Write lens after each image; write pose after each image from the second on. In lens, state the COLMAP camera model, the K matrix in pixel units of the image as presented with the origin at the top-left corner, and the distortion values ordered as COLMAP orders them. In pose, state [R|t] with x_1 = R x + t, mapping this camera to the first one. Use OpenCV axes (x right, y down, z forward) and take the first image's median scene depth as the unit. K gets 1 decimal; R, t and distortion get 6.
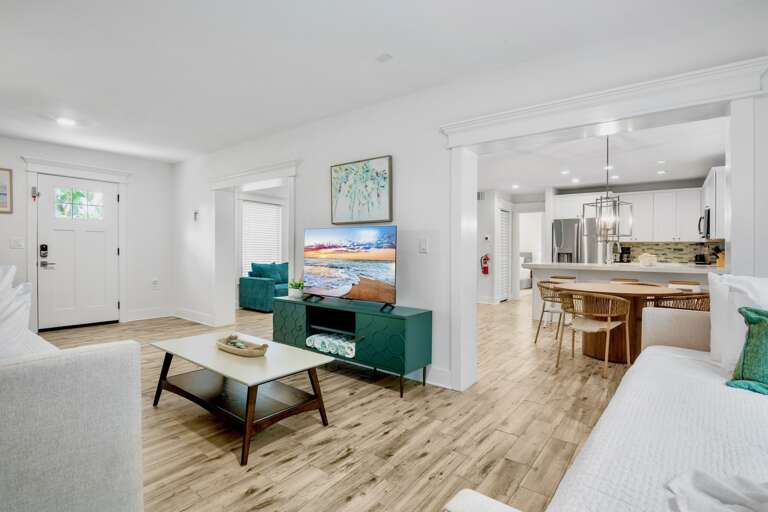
lens RADIAL K [[385.6, 0, 382.6], [0, 385.6, 261.3], [0, 0, 1]] dist [-0.000149, -0.000070]
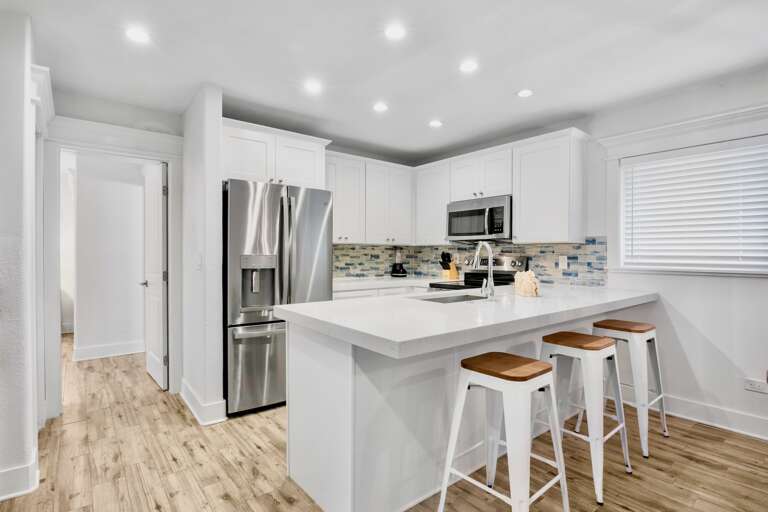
lens RADIAL K [[385.6, 0, 382.1], [0, 385.6, 253.1], [0, 0, 1]] dist [-0.000149, -0.000070]
pose [[0.217606, -0.003177, 0.976032, 0.224616], [0.022941, 0.999735, -0.001861, -0.063215], [-0.975767, 0.022796, 0.217621, 1.551913]]
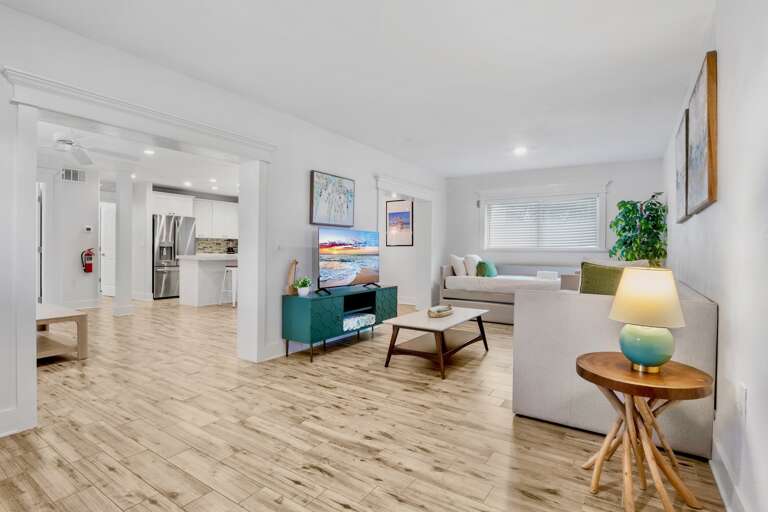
lens RADIAL K [[385.6, 0, 384.3], [0, 385.6, 244.6], [0, 0, 1]] dist [-0.000149, -0.000070]
pose [[-0.082973, -0.000223, 0.996552, -1.299422], [0.017389, 0.999847, 0.001671, -0.035677], [-0.996400, 0.017468, -0.082957, 0.932074]]
